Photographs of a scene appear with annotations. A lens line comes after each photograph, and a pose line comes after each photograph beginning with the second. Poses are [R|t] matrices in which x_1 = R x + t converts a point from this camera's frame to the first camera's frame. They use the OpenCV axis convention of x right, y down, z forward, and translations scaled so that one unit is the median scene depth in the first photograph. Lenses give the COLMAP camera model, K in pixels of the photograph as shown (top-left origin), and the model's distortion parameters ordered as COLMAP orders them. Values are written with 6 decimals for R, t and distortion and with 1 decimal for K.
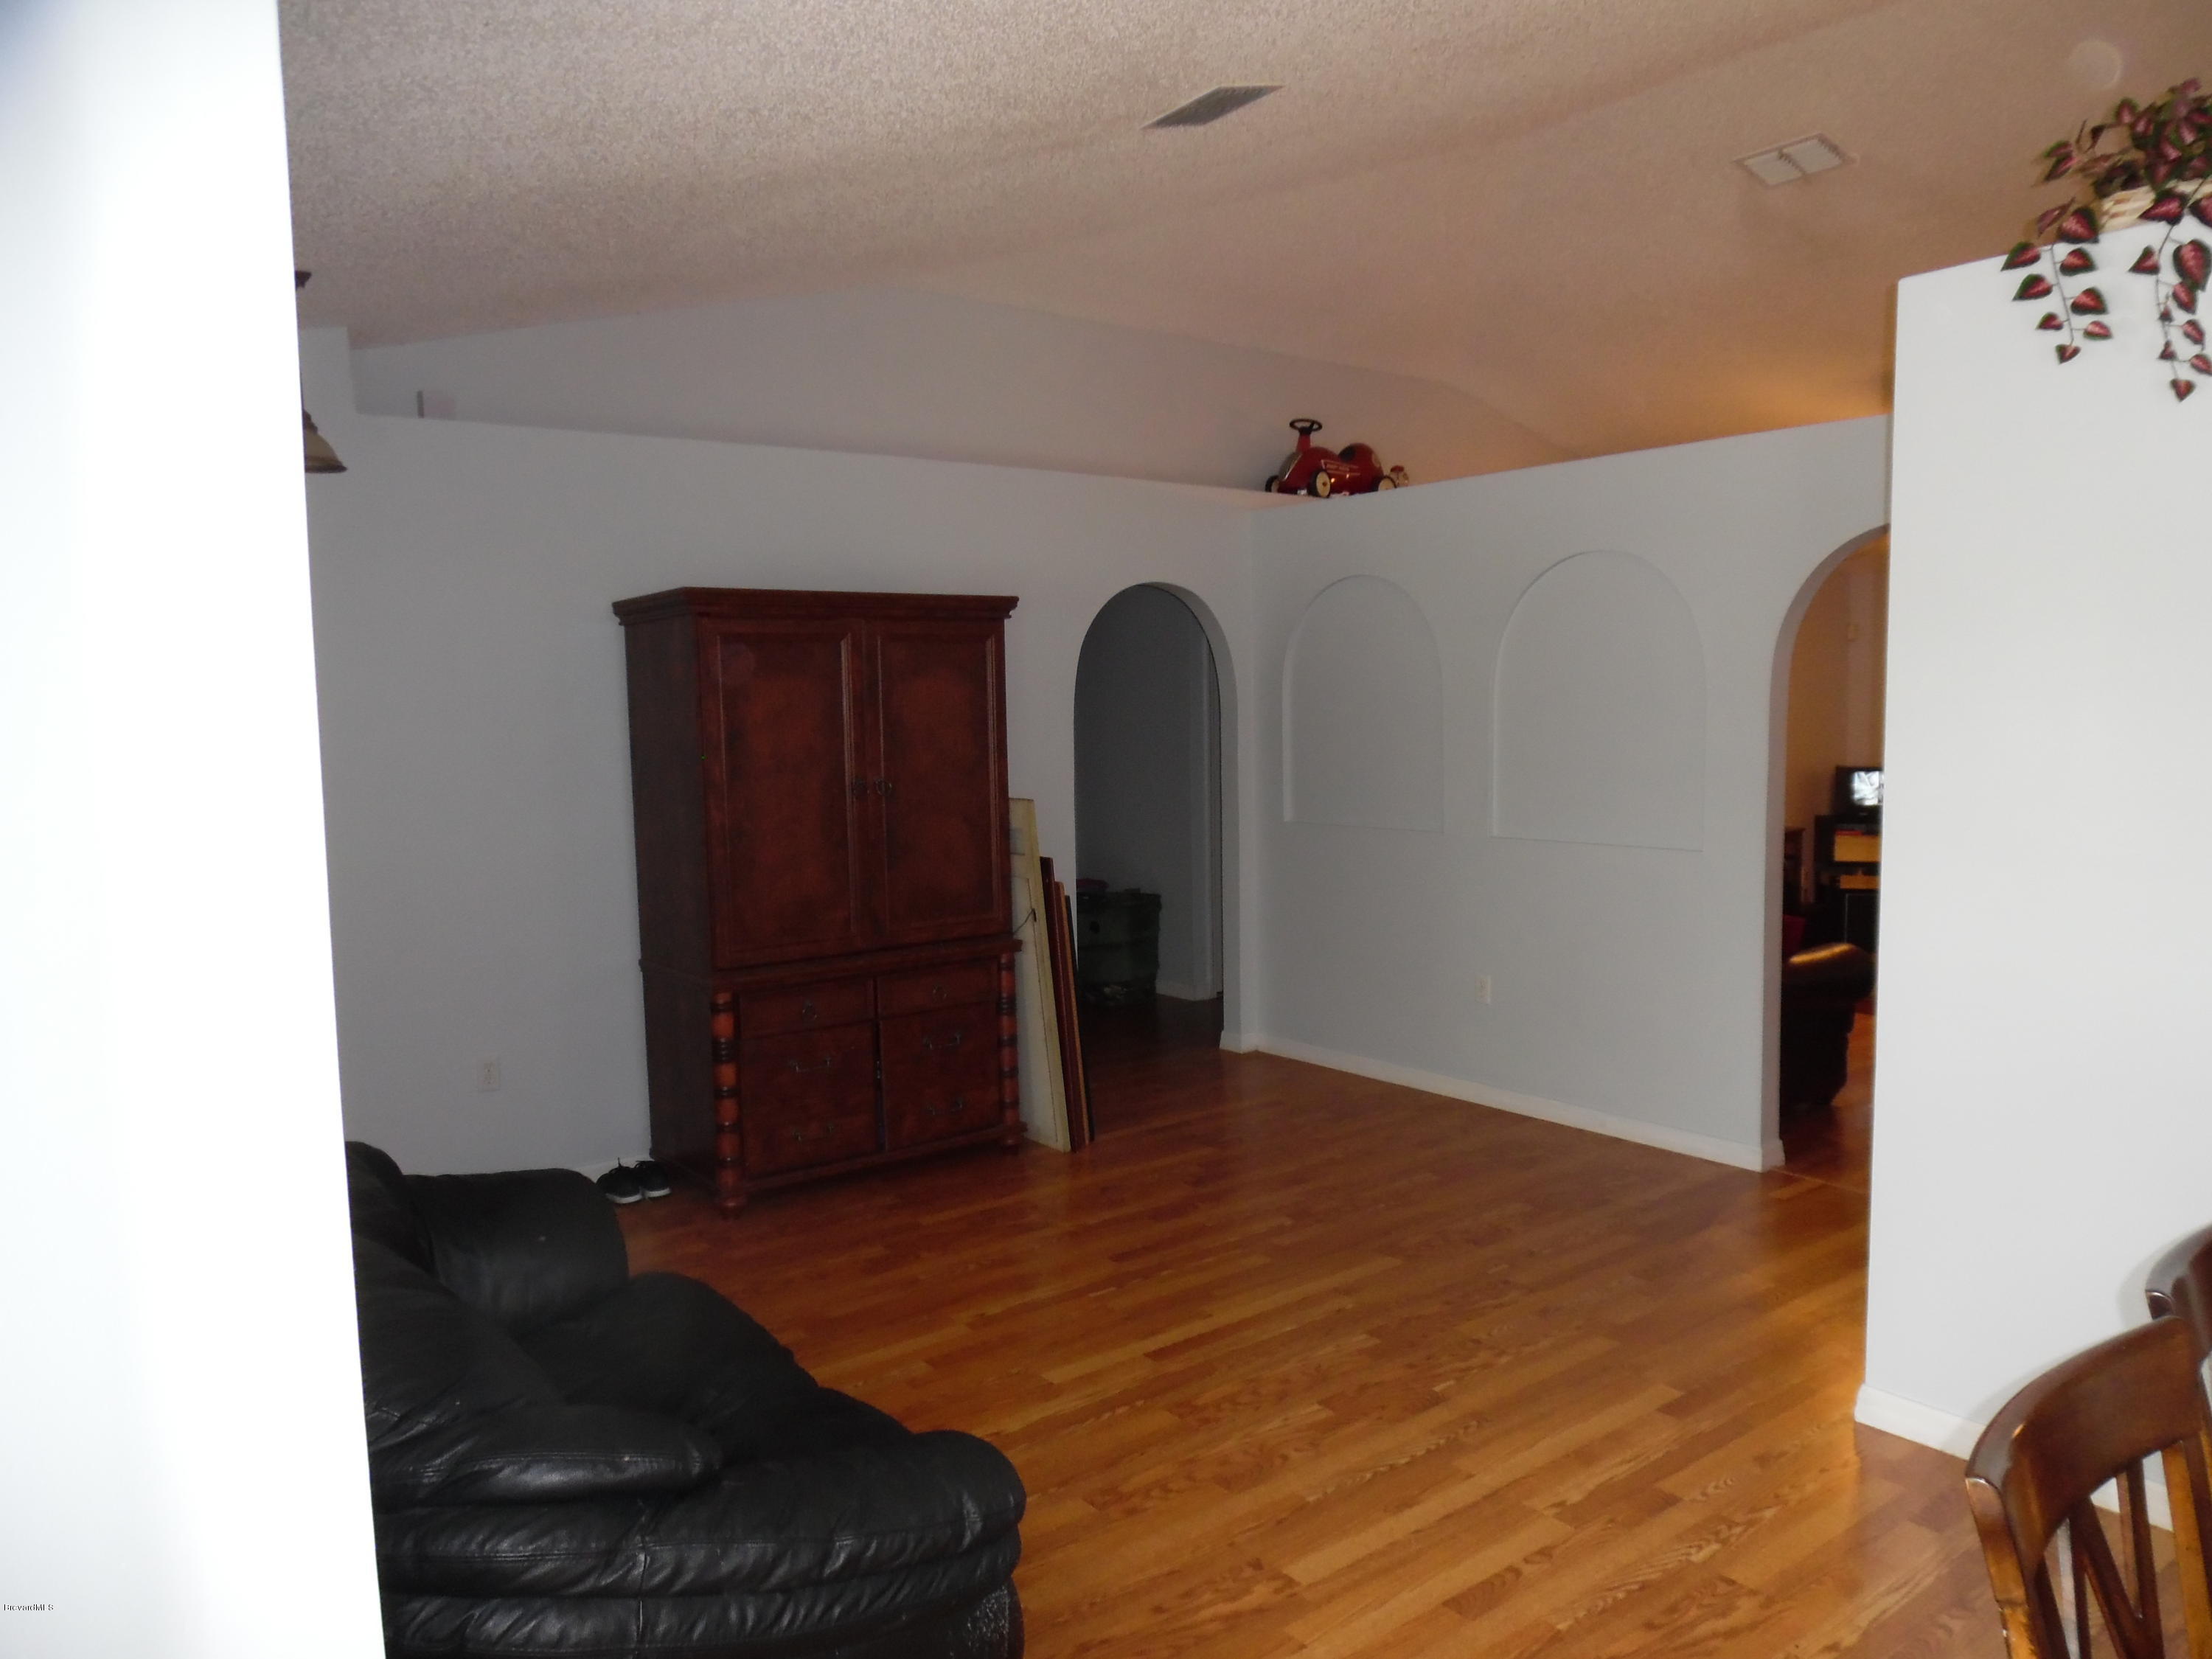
lens RADIAL K [[1533.5, 0, 1106.0], [0, 1533.5, 829.5], [0, 0, 1]] dist [-0.008762, -0.001843]
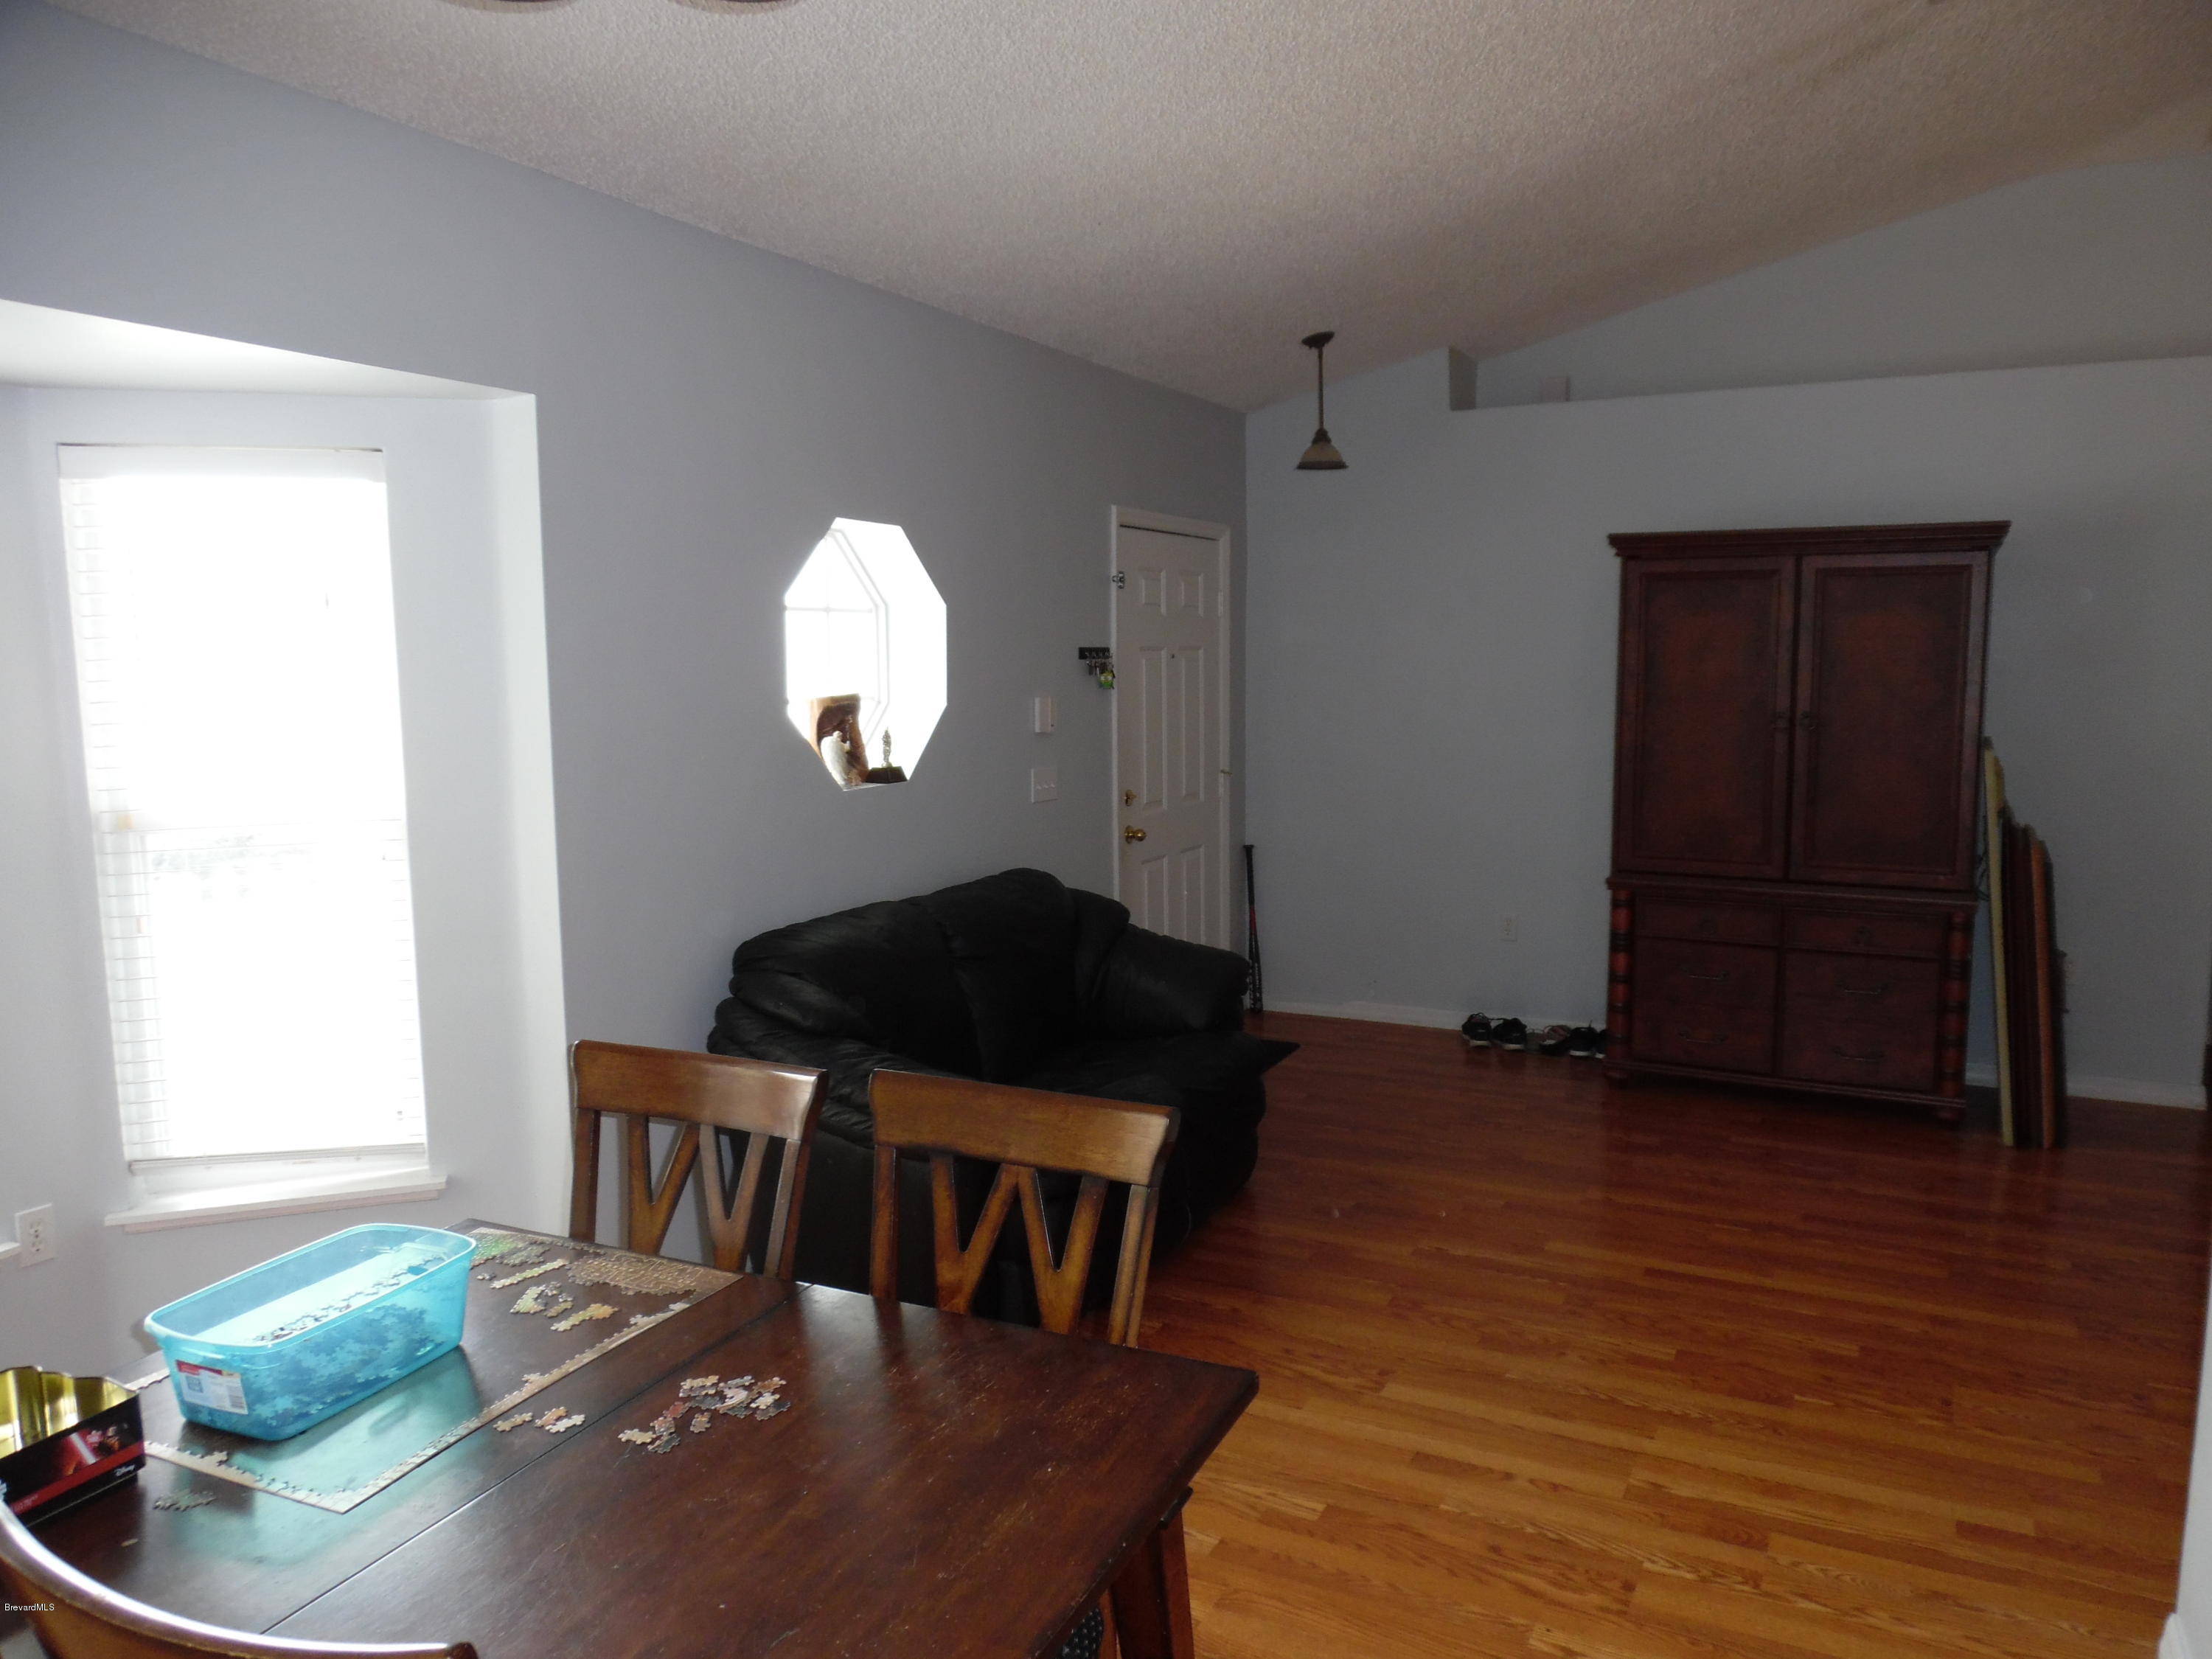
lens RADIAL K [[1518.6, 0, 1106.0], [0, 1518.6, 829.5], [0, 0, 1]] dist [-0.057966, 0.001526]
pose [[0.419640, 0.120843, -0.899611, 0.823424], [-0.079767, 0.992173, 0.096068, -0.022119], [0.904179, 0.031446, 0.425995, 0.249013]]
